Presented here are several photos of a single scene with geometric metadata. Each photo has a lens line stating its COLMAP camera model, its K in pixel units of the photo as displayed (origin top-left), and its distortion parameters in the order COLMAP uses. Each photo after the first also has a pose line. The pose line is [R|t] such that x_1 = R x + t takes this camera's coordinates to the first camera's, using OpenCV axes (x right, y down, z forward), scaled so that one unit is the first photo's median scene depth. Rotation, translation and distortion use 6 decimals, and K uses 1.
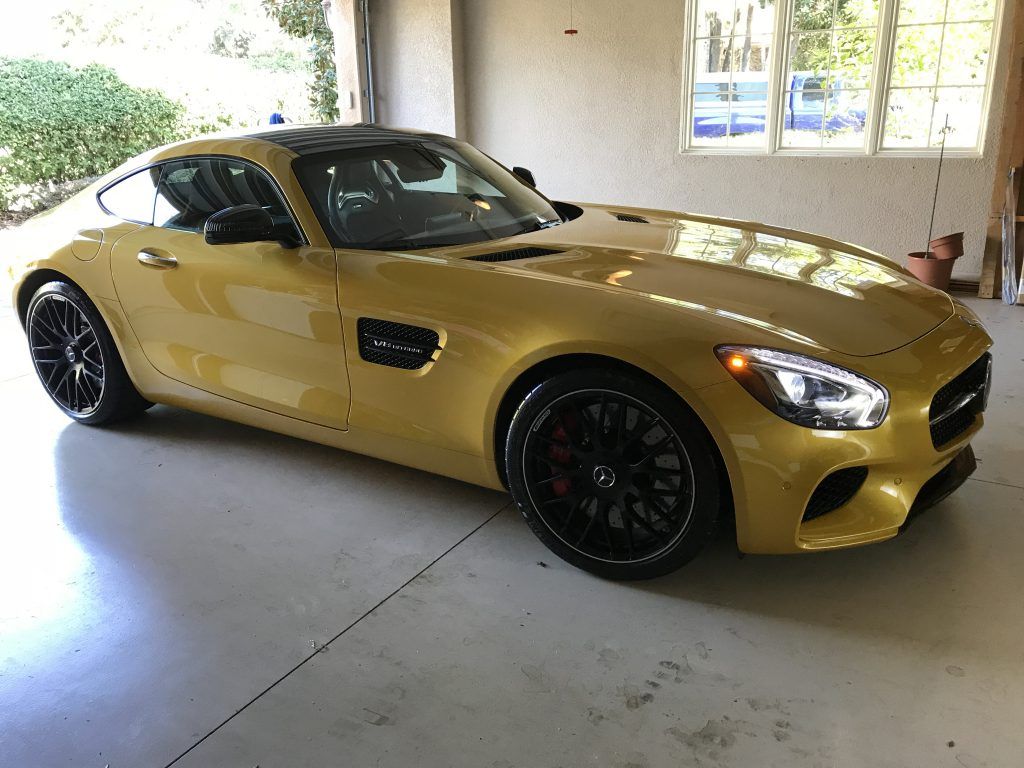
lens RADIAL K [[840.6, 0, 504.1], [0, 840.6, 385.4], [0, 0, 1]] dist [0.010609, 0.006163]
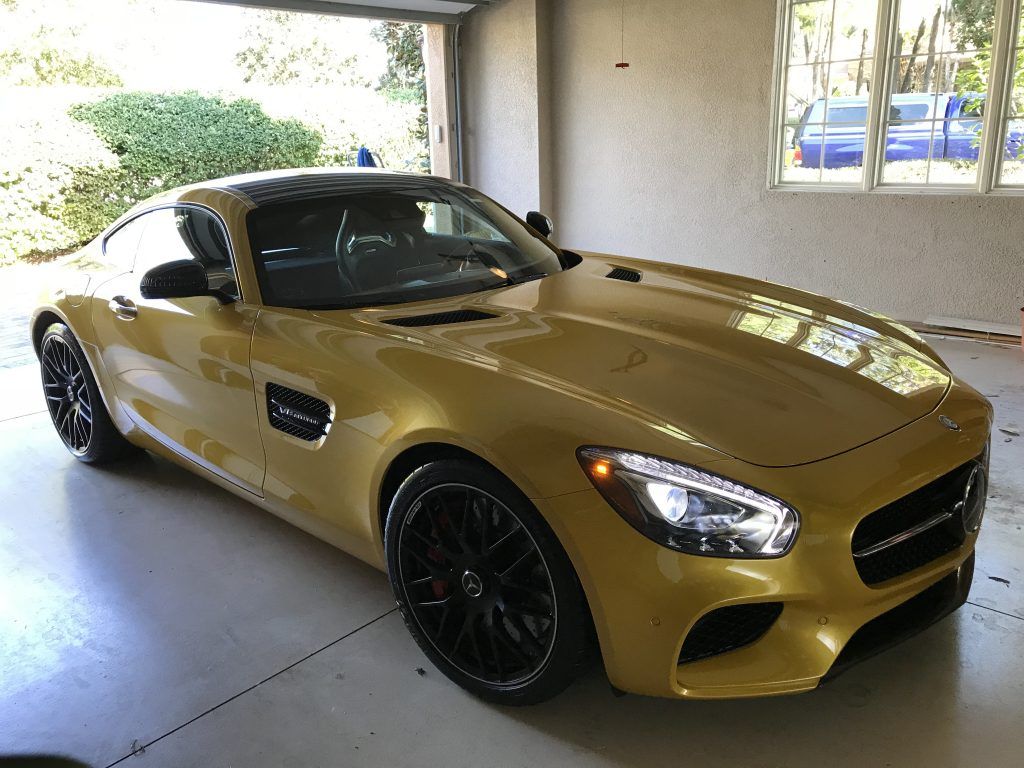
lens RADIAL K [[840.6, 0, 515.6], [0, 840.6, 382.7], [0, 0, 1]] dist [0.010609, 0.006163]
pose [[0.982374, 0.043727, -0.181738, 0.199385], [-0.048580, 0.998569, -0.022340, -0.052708], [0.180502, 0.030775, 0.983093, 0.088626]]
